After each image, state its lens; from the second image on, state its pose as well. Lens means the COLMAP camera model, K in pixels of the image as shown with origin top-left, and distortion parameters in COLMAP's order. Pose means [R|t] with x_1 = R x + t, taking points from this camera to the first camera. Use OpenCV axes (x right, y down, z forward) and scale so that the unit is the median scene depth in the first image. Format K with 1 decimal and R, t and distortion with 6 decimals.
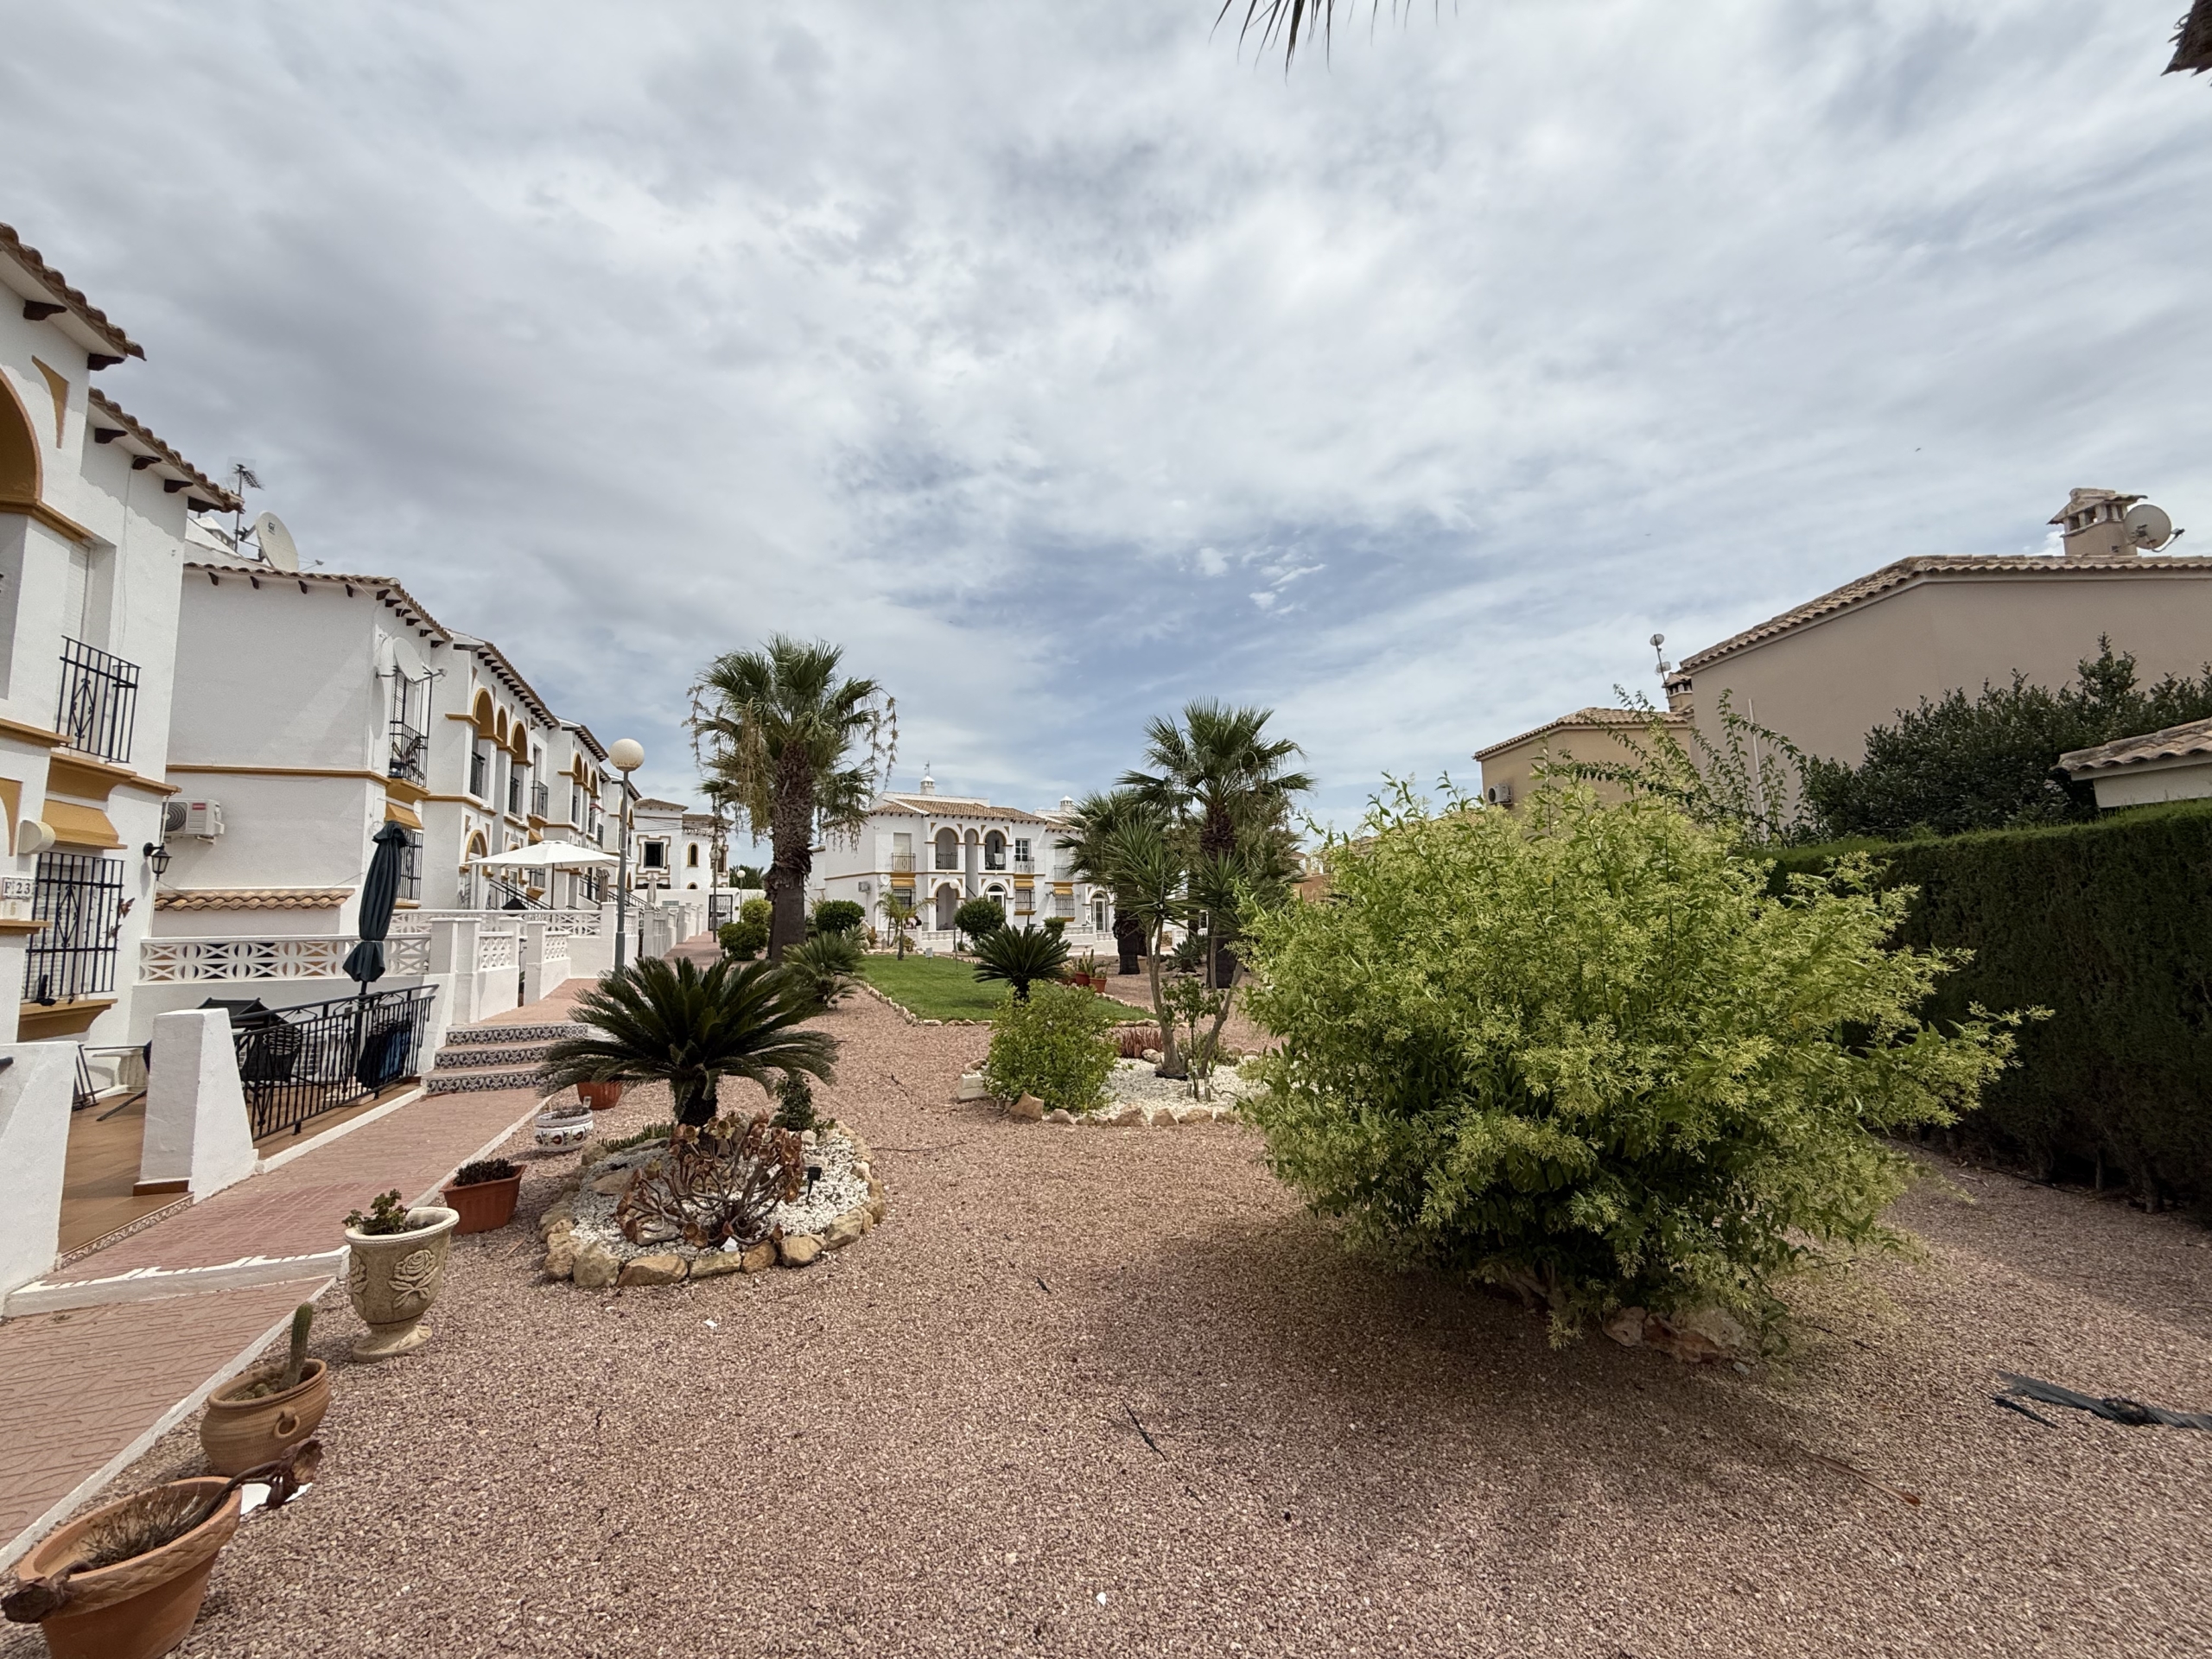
lens RADIAL K [[879.0, 0, 1104.8], [0, 879.0, 834.7], [0, 0, 1]] dist [-0.010286, 0.001750]
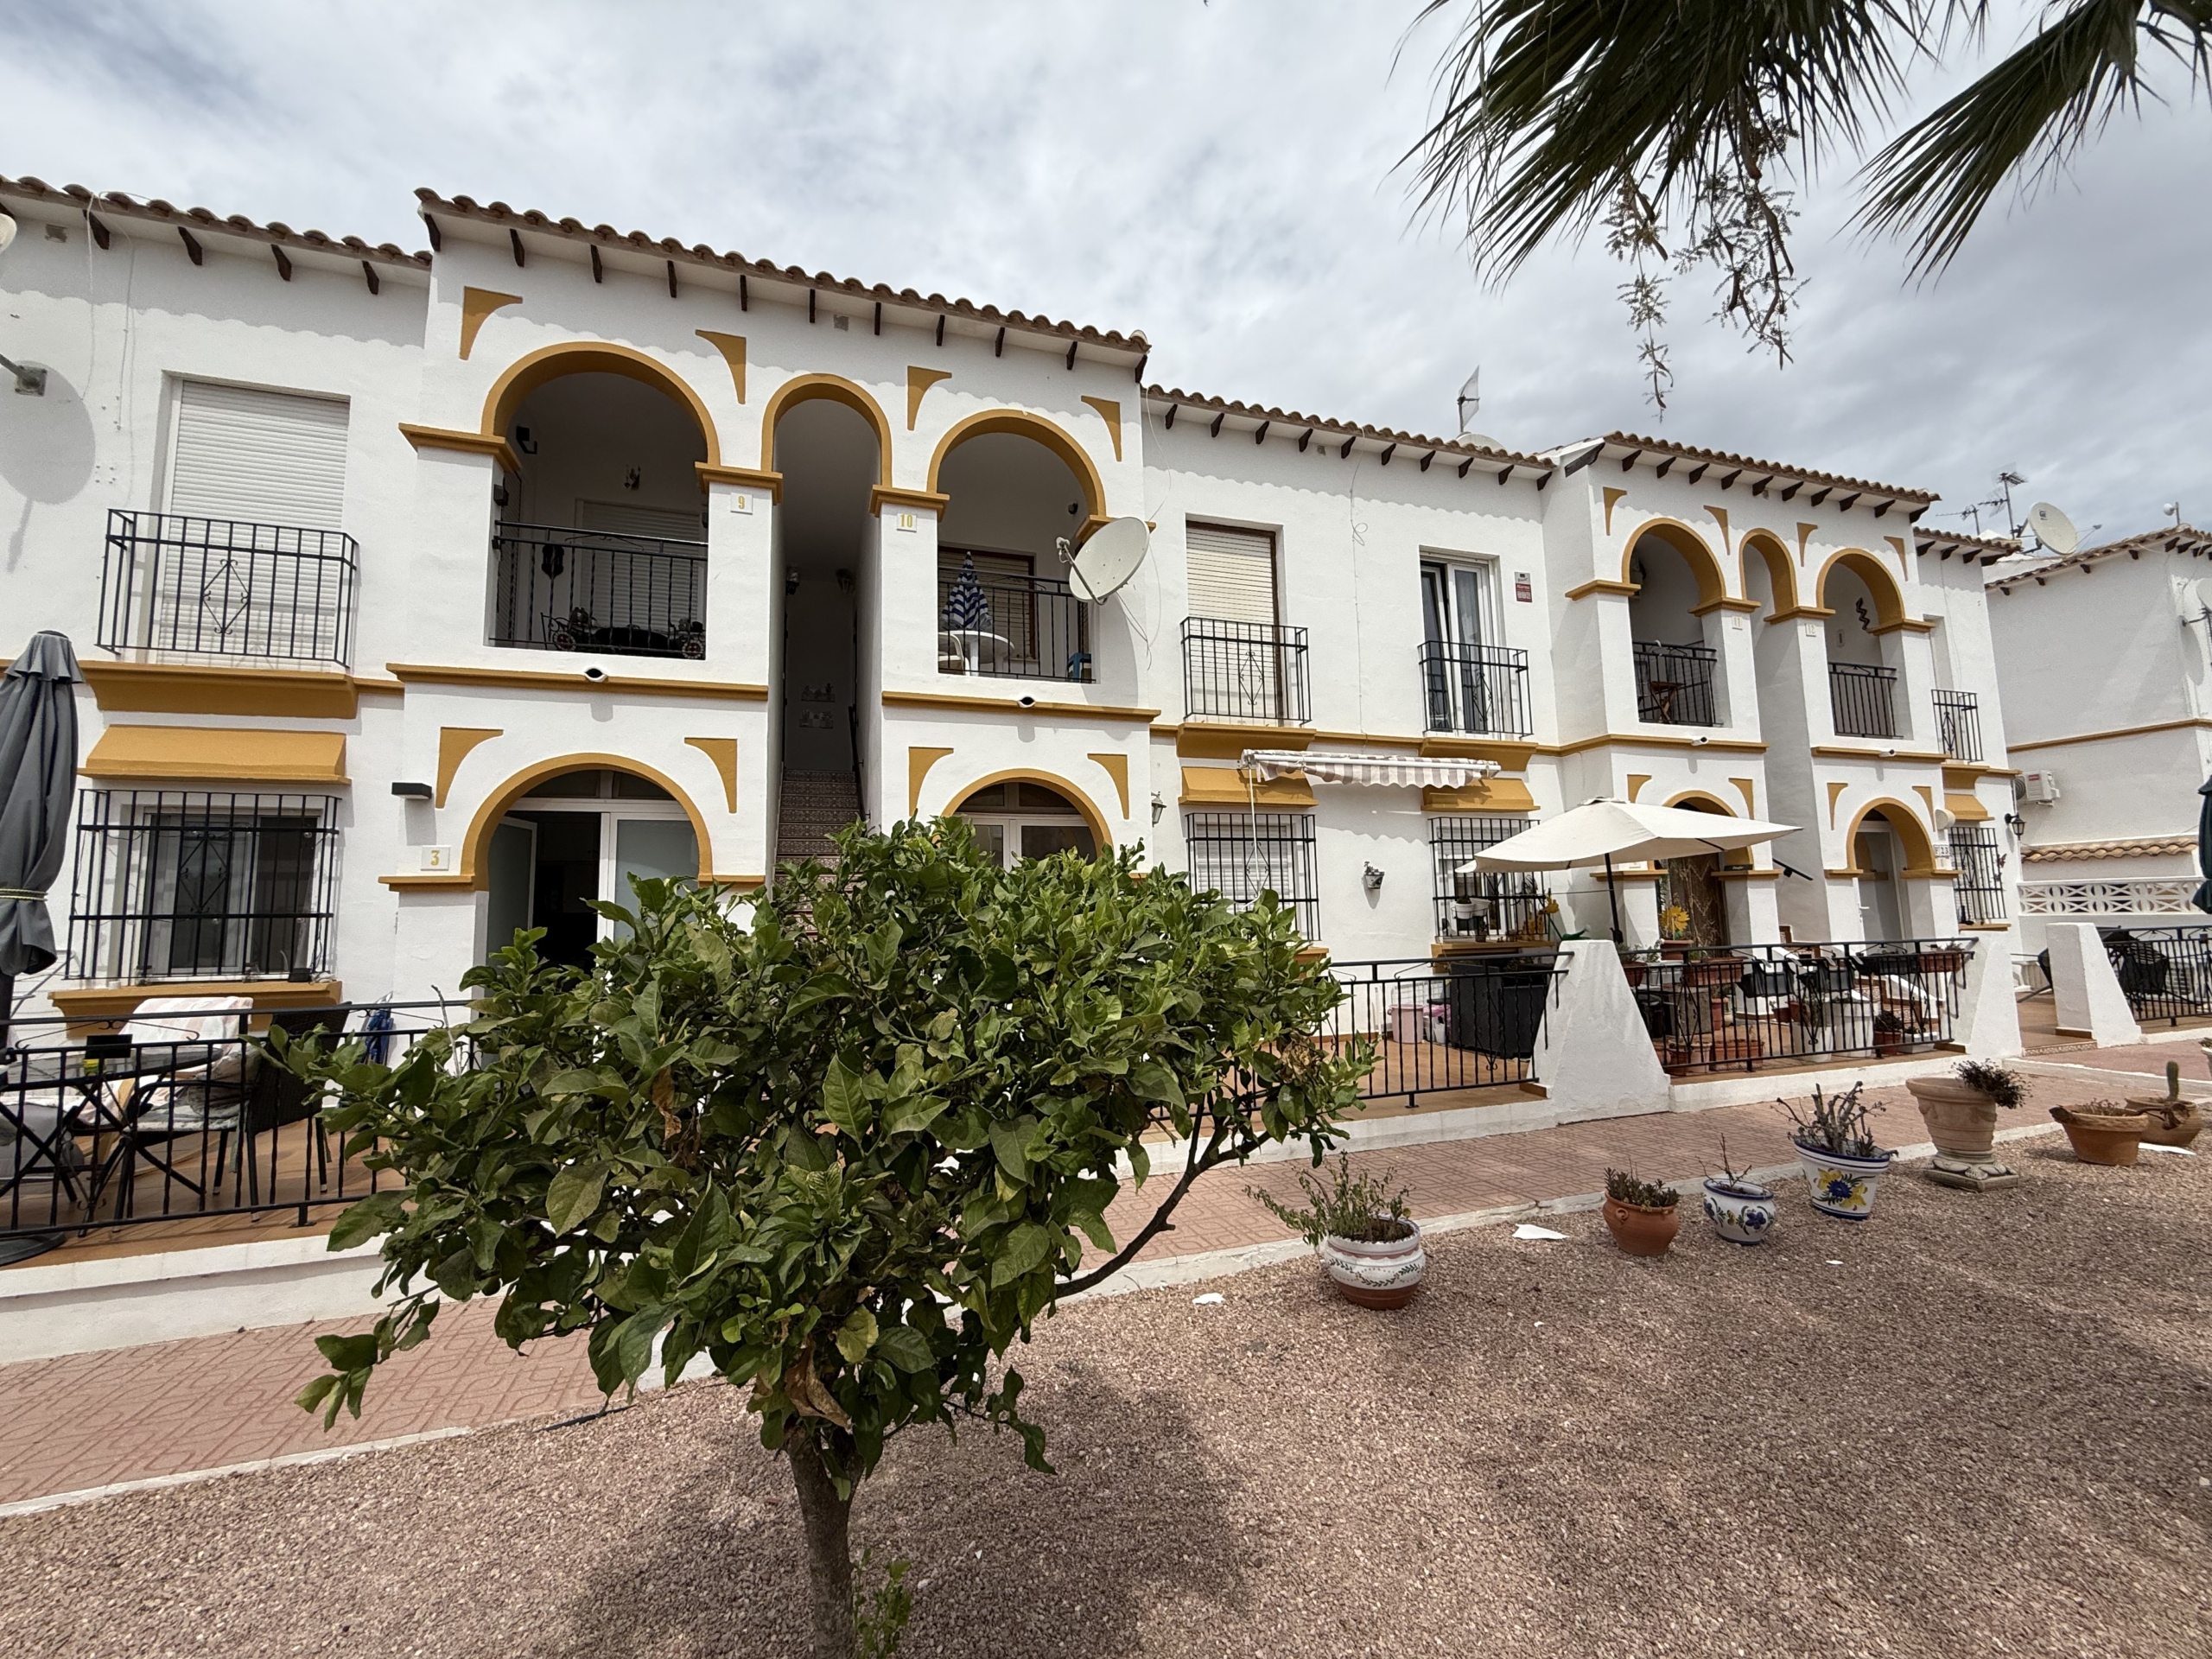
lens RADIAL K [[879.0, 0, 1097.4], [0, 879.0, 827.9], [0, 0, 1]] dist [-0.010286, 0.001750]
pose [[-0.059389, -0.080132, -0.995014, 0.355232], [0.121099, 0.988833, -0.086862, -0.022688], [0.990862, -0.125654, -0.049022, -0.361420]]
